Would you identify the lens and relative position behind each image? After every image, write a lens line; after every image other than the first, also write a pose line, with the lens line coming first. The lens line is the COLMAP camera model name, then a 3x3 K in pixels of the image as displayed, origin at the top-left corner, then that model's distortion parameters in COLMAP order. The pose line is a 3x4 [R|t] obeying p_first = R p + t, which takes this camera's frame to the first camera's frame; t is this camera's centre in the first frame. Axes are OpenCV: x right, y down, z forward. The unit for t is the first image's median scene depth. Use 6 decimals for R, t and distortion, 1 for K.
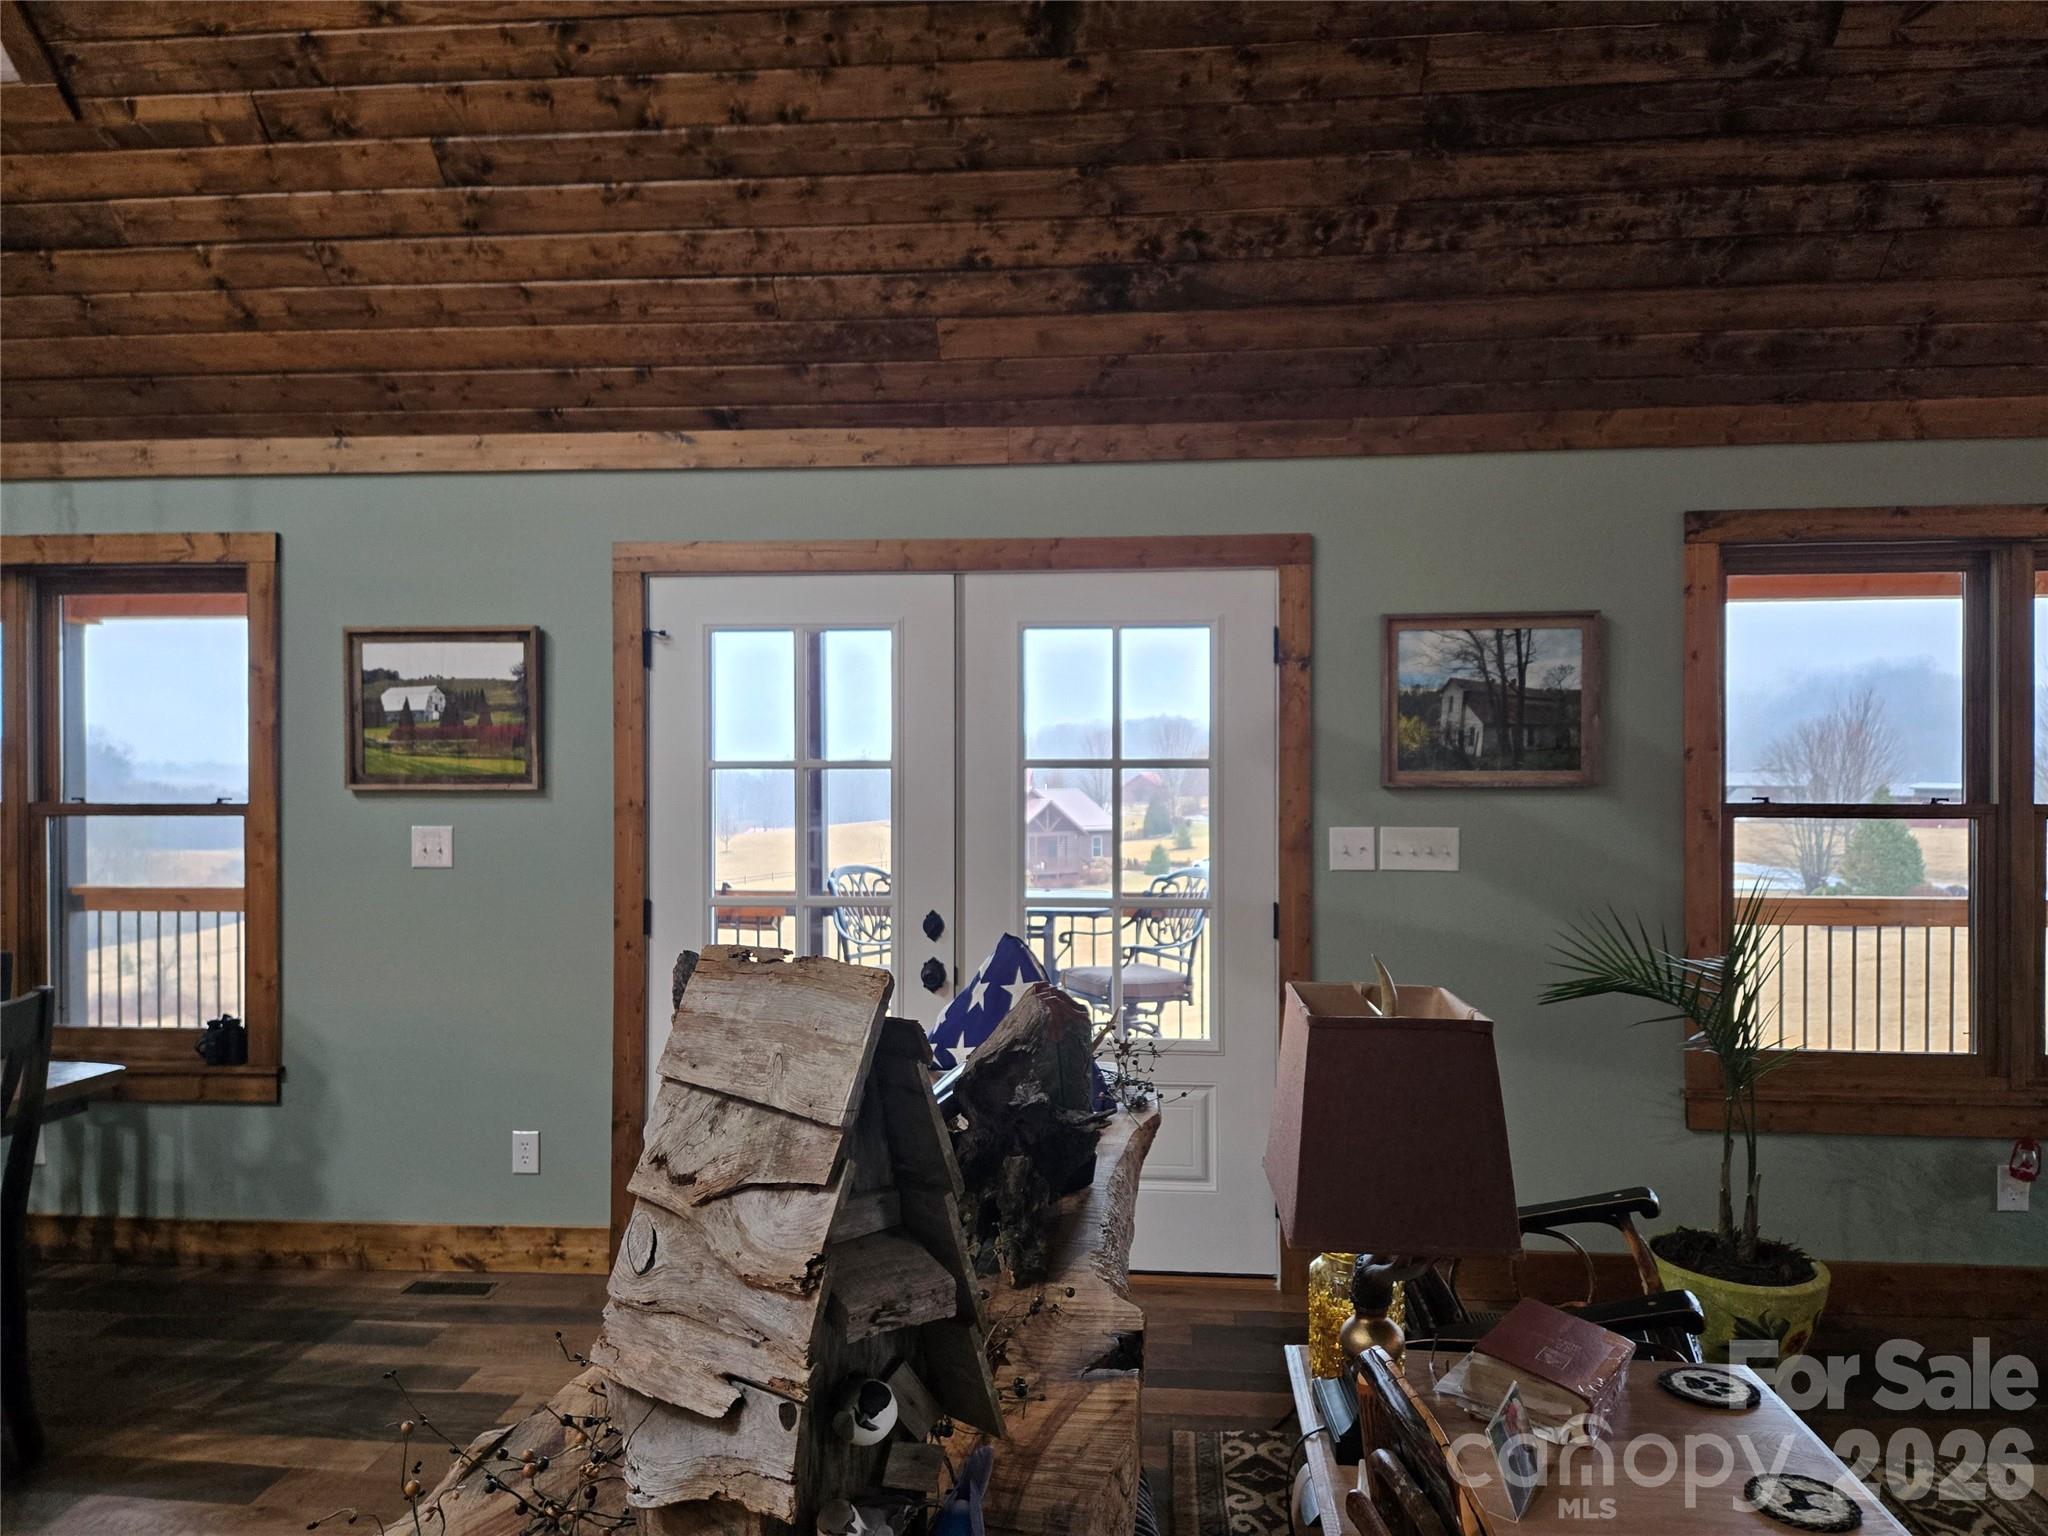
lens RADIAL K [[1376.3, 0, 1024.0], [0, 1376.3, 768.0], [0, 0, 1]] dist [0.005443, 0.000294]
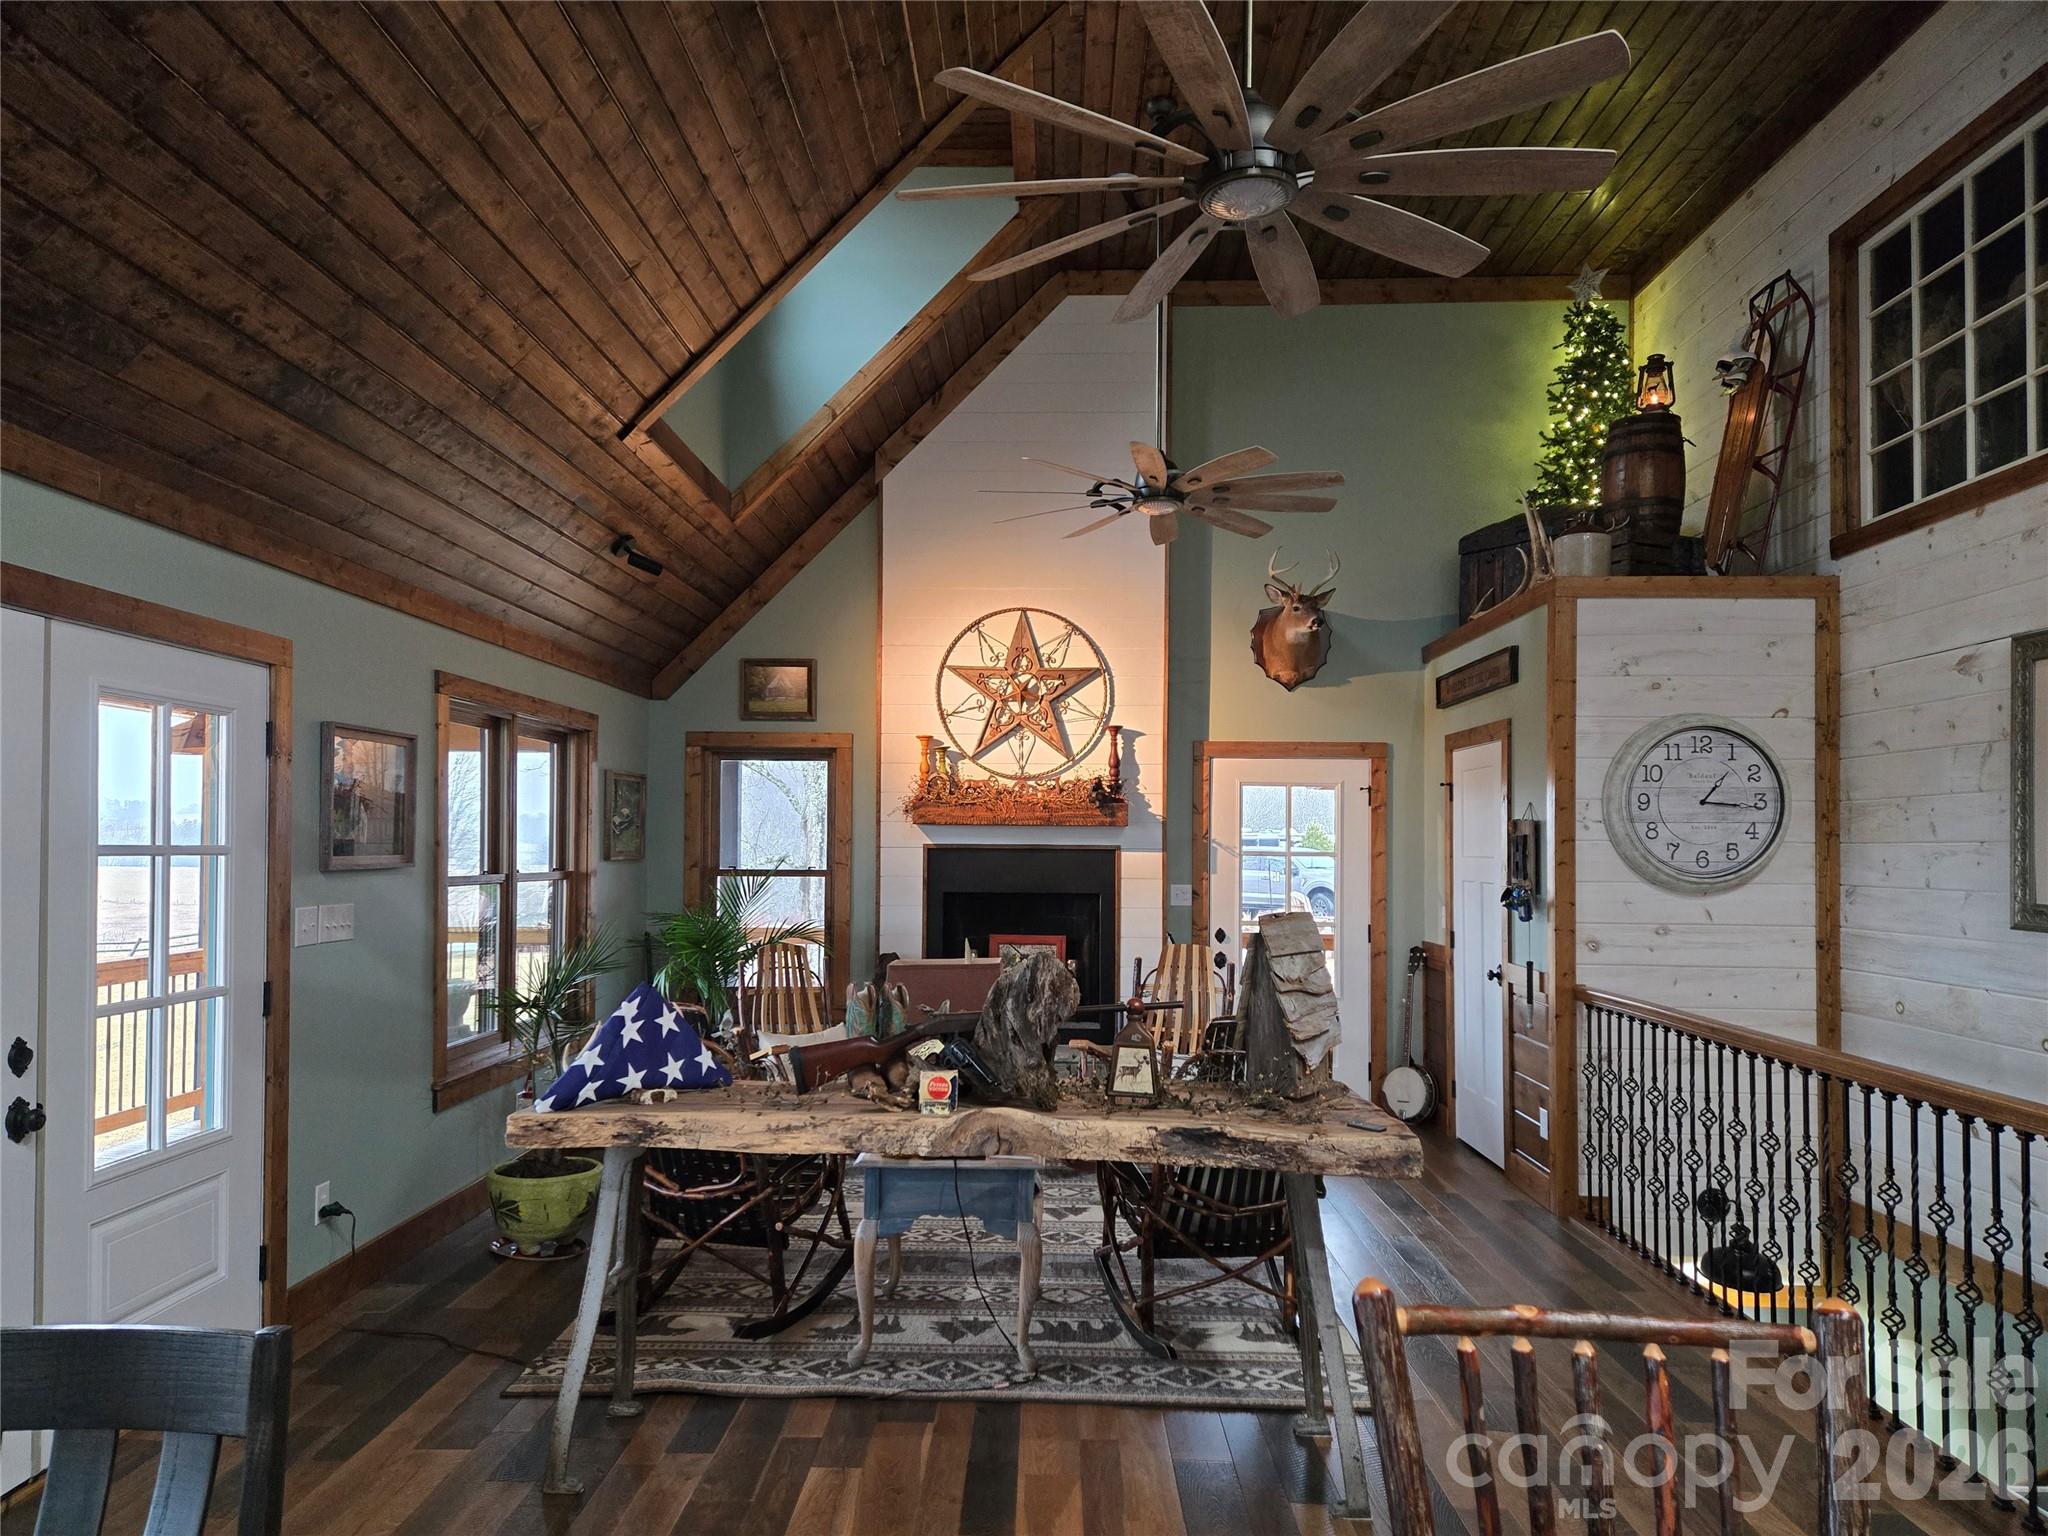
lens RADIAL K [[1376.3, 0, 1024.0], [0, 1376.3, 768.0], [0, 0, 1]] dist [0.005443, 0.000294]
pose [[-0.098037, 0.059422, 0.993407, -0.930642], [0.014198, 0.998198, -0.058308, 0.004125], [-0.995082, 0.008388, -0.098704, 0.517745]]
